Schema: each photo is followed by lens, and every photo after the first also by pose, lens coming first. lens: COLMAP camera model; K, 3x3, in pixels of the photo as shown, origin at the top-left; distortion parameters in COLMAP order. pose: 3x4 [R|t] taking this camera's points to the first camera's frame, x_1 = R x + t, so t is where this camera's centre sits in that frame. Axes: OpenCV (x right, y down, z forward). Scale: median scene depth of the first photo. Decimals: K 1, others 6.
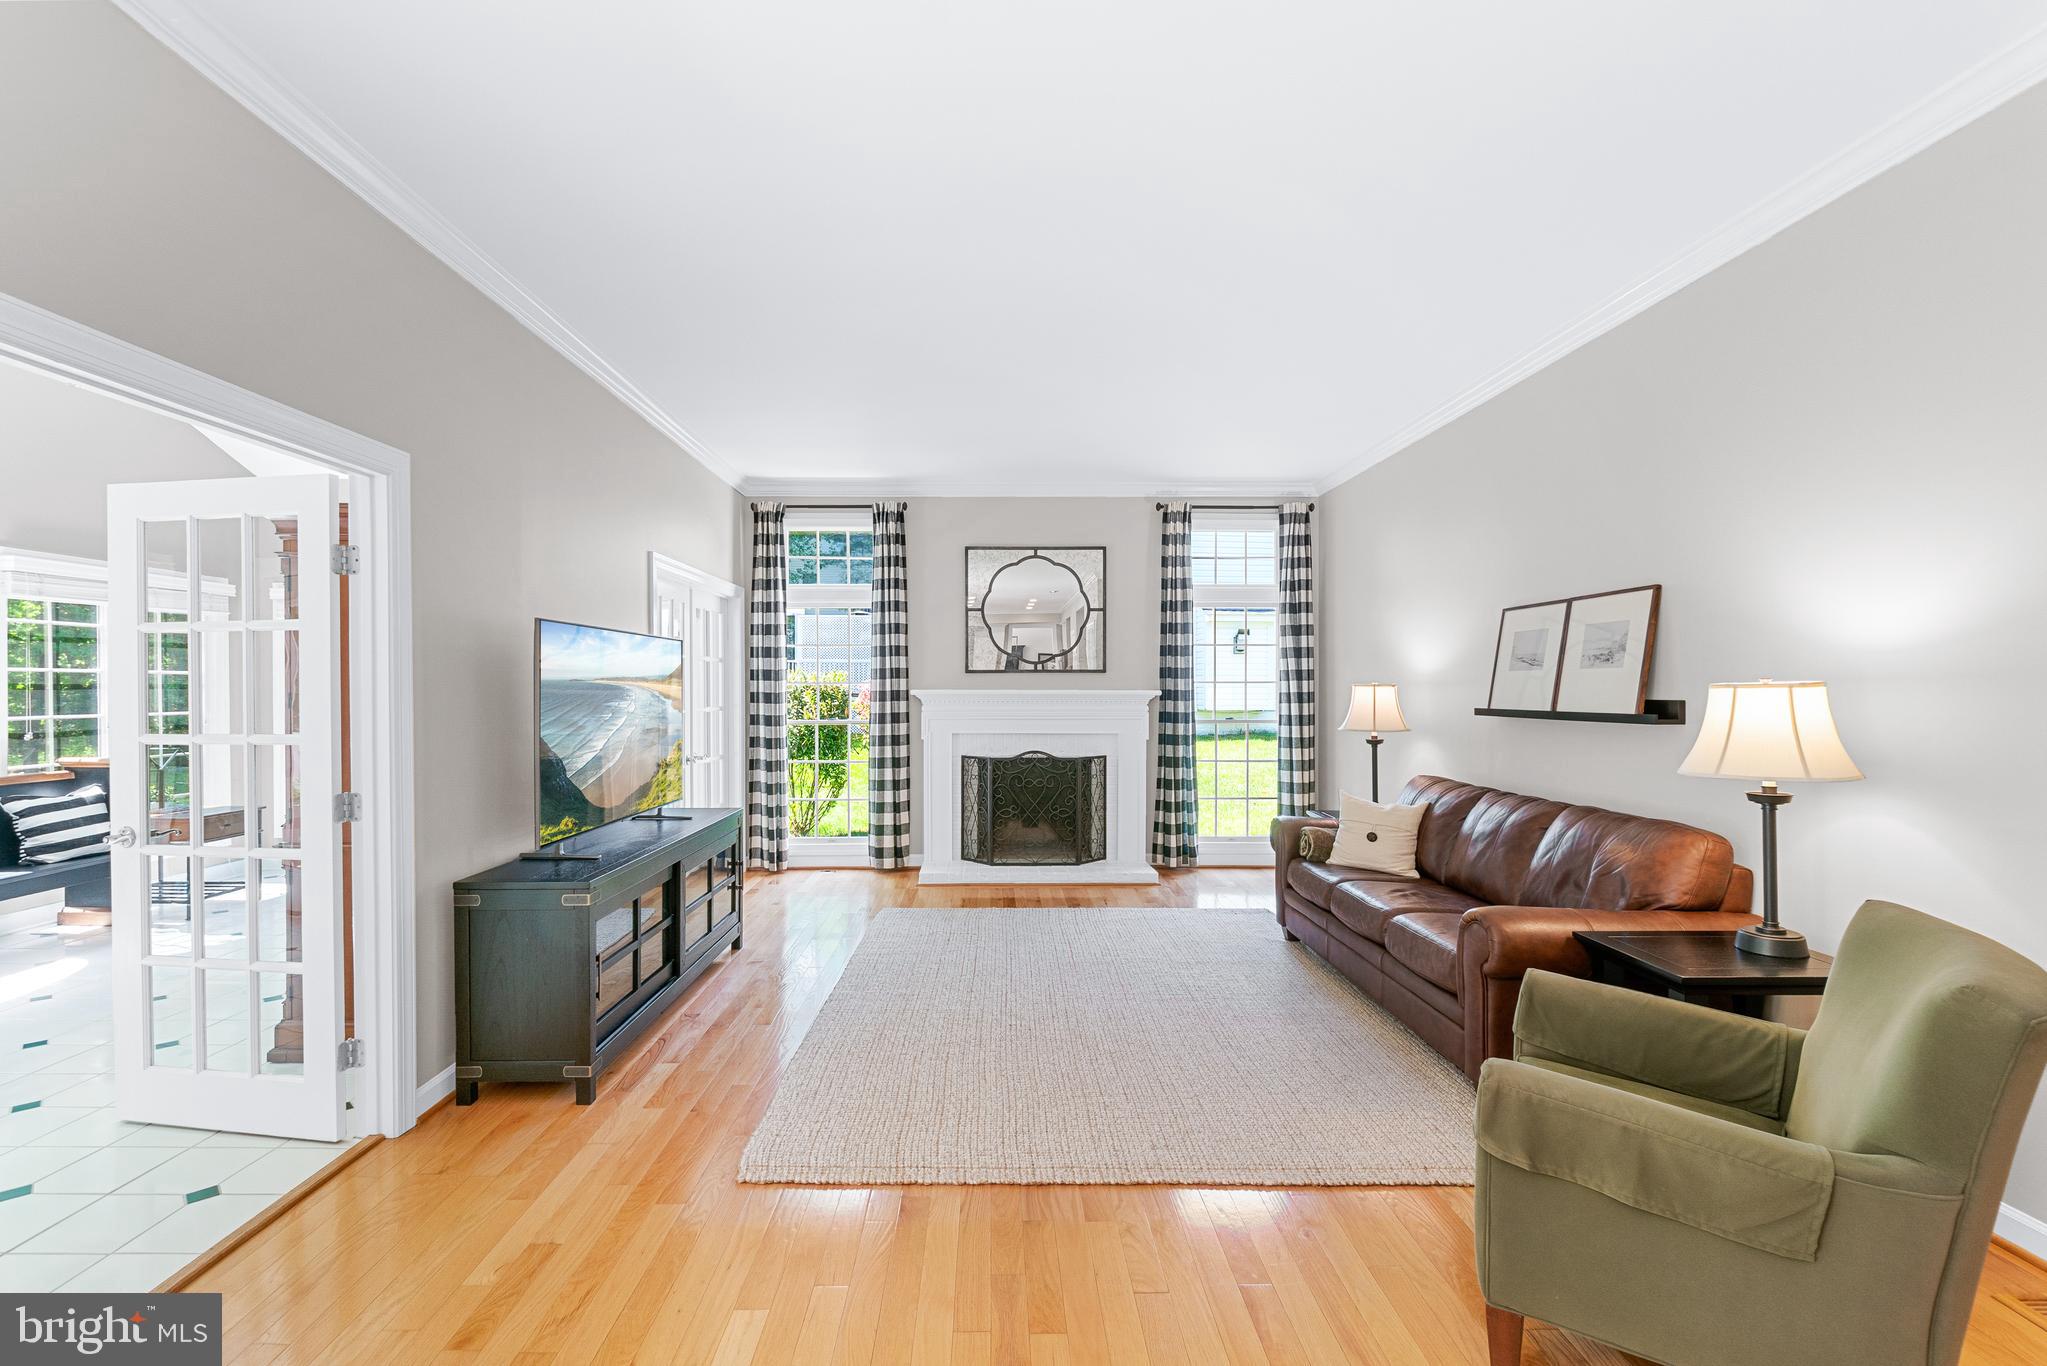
lens RADIAL K [[893.4, 0, 1008.0], [0, 893.4, 692.5], [0, 0, 1]] dist [0.003049, 0.000365]
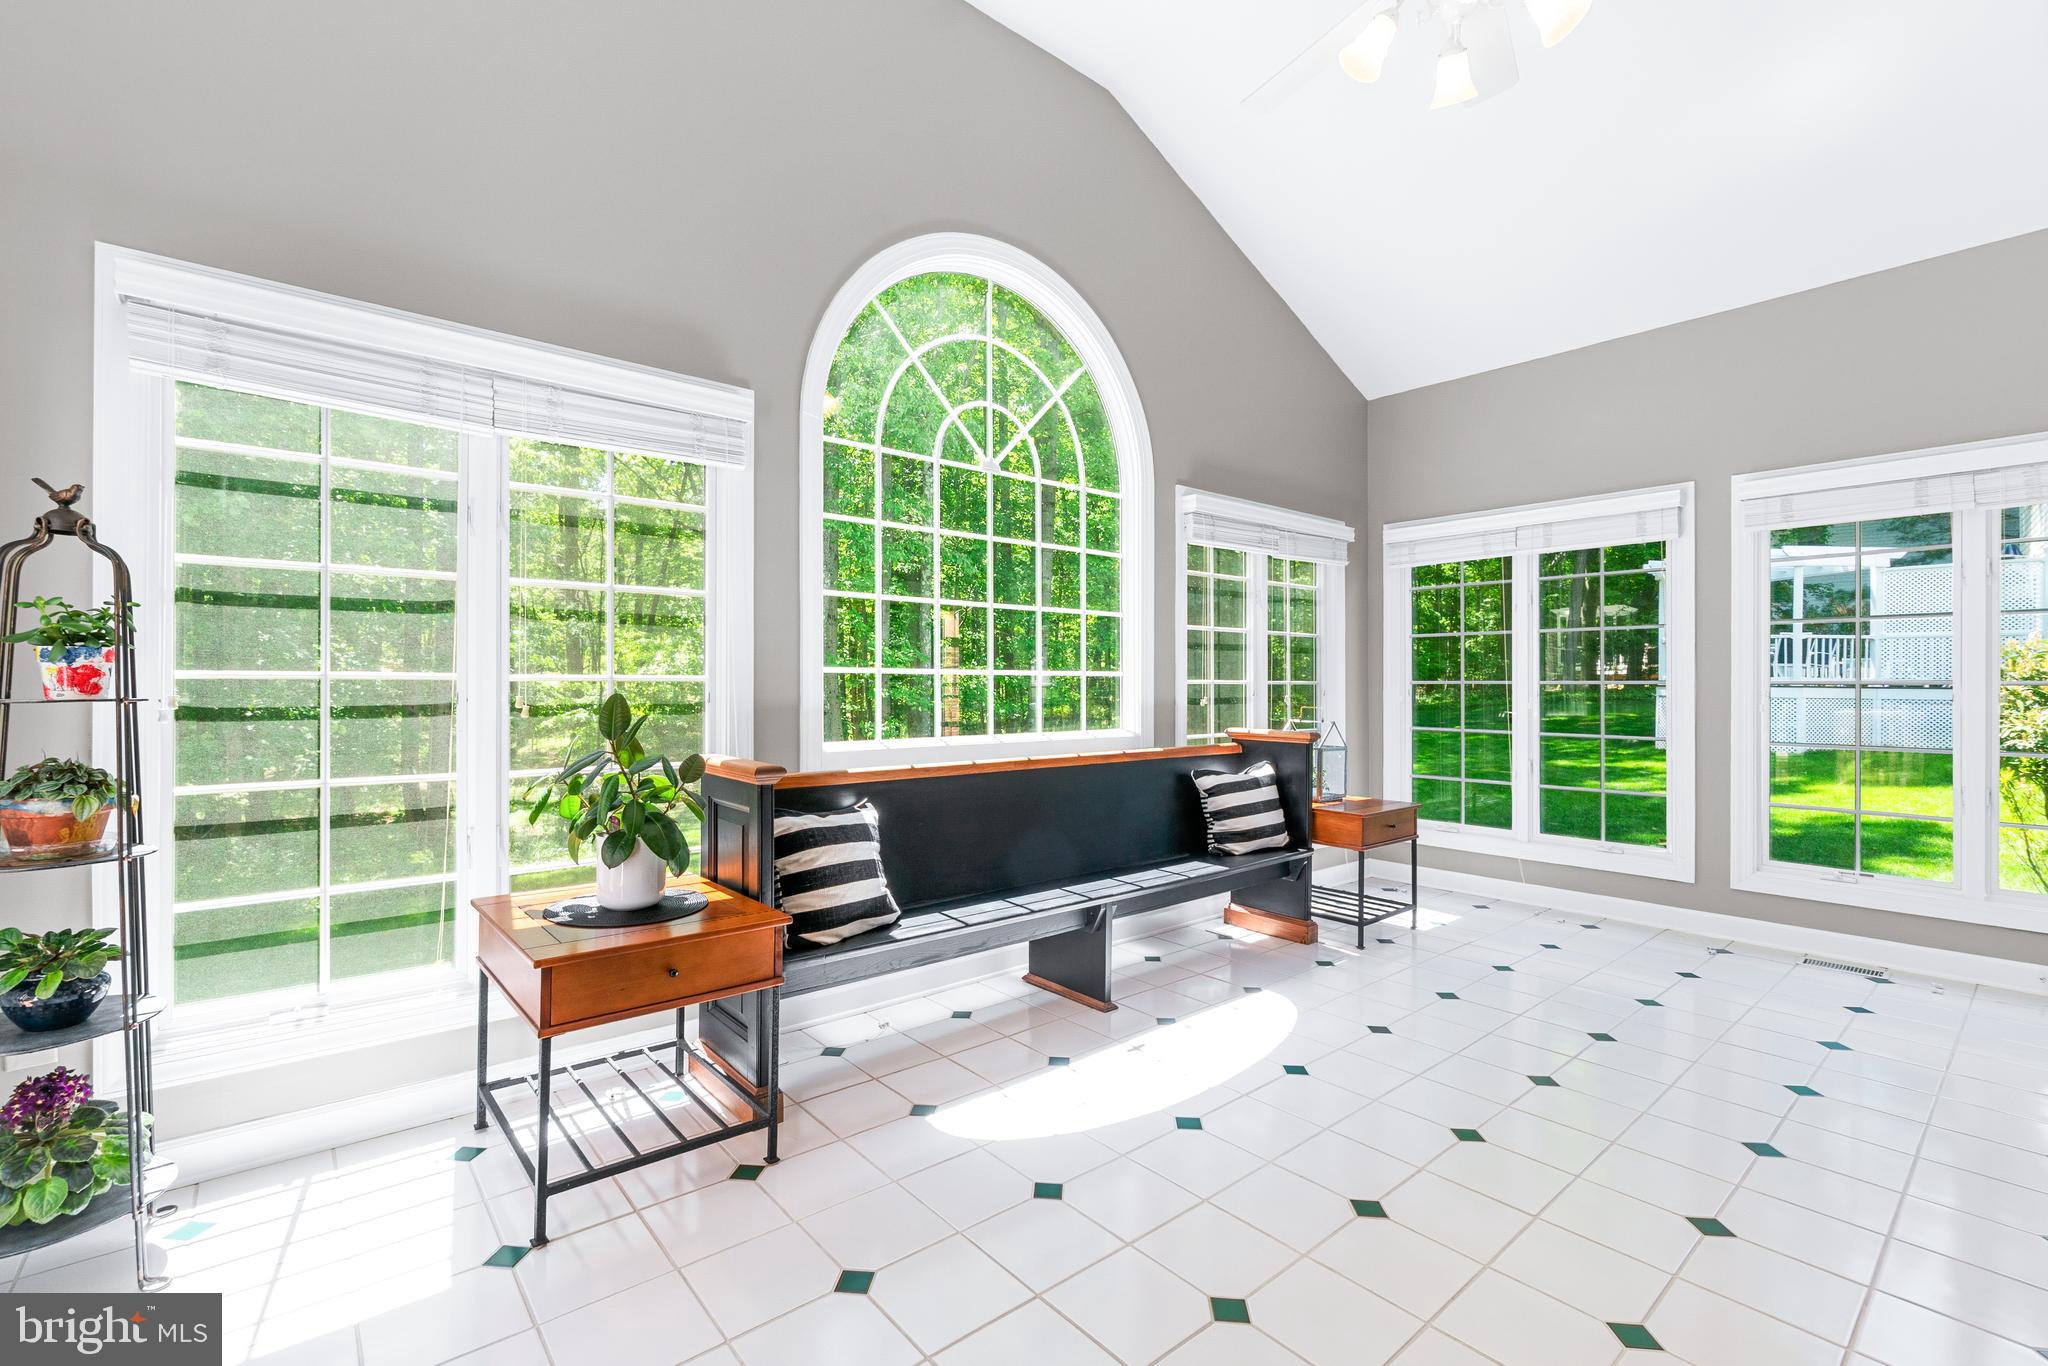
lens RADIAL K [[897.5, 0, 1005.8], [0, 897.5, 677.5], [0, 0, 1]] dist [0.002885, 0.000717]
pose [[0.633016, -0.009263, -0.774084, -0.403624], [-0.004570, 0.999866, -0.015702, 0.029611], [0.774125, 0.013477, 0.632889, 0.222934]]
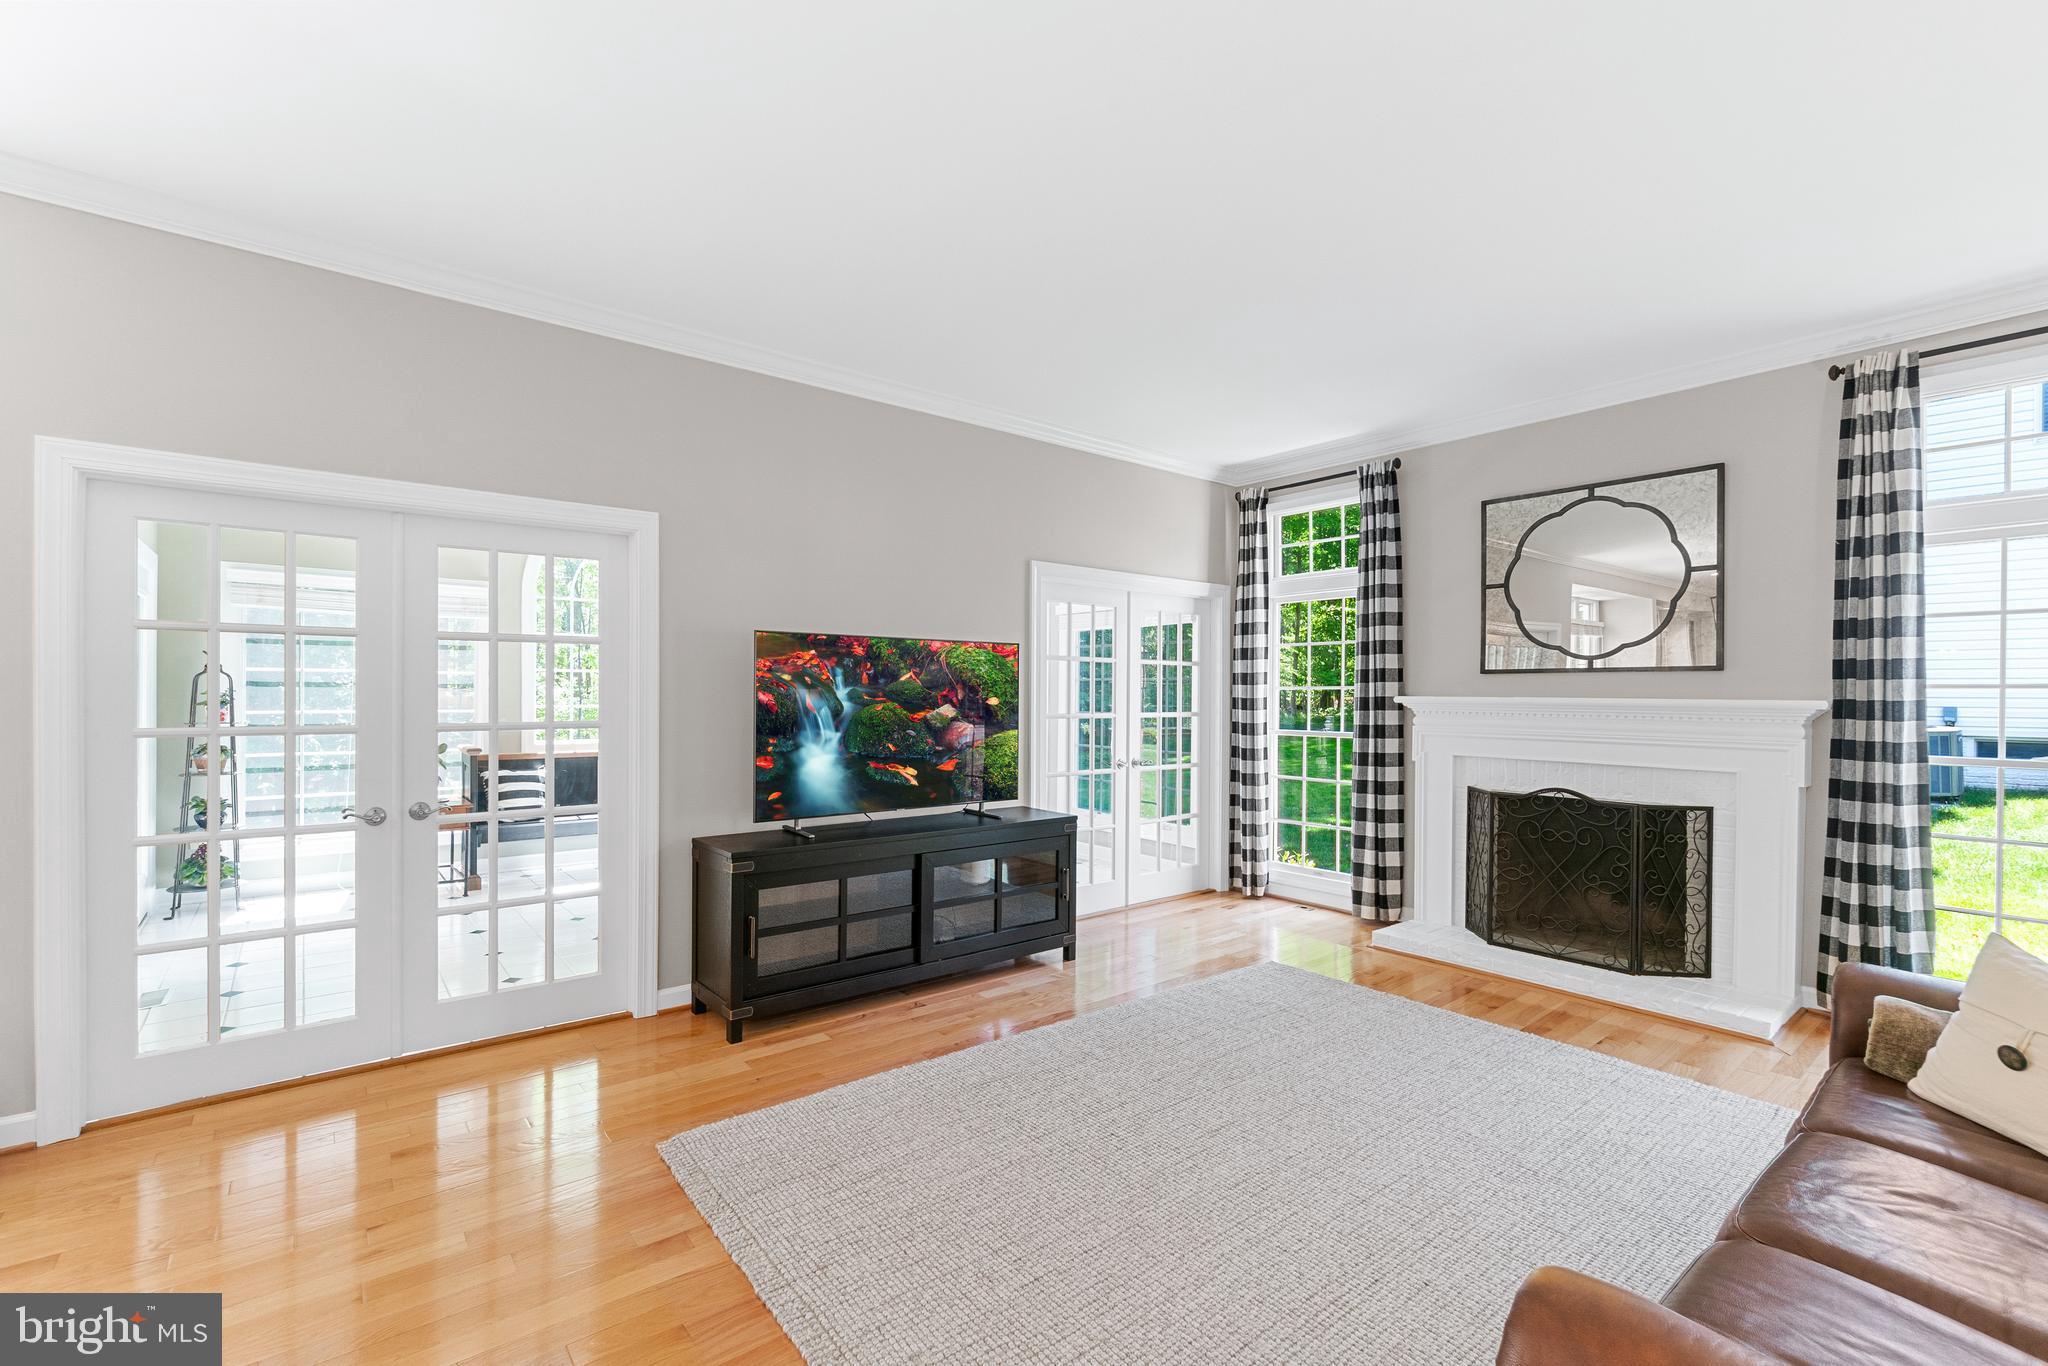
lens RADIAL K [[893.8, 0, 1008.5], [0, 893.8, 692.5], [0, 0, 1]] dist [0.003049, 0.000365]
pose [[0.609569, 0.004399, -0.792721, 0.302300], [-0.011284, 0.999931, -0.003128, -0.000096], [0.792653, 0.010852, 0.609577, 0.252730]]
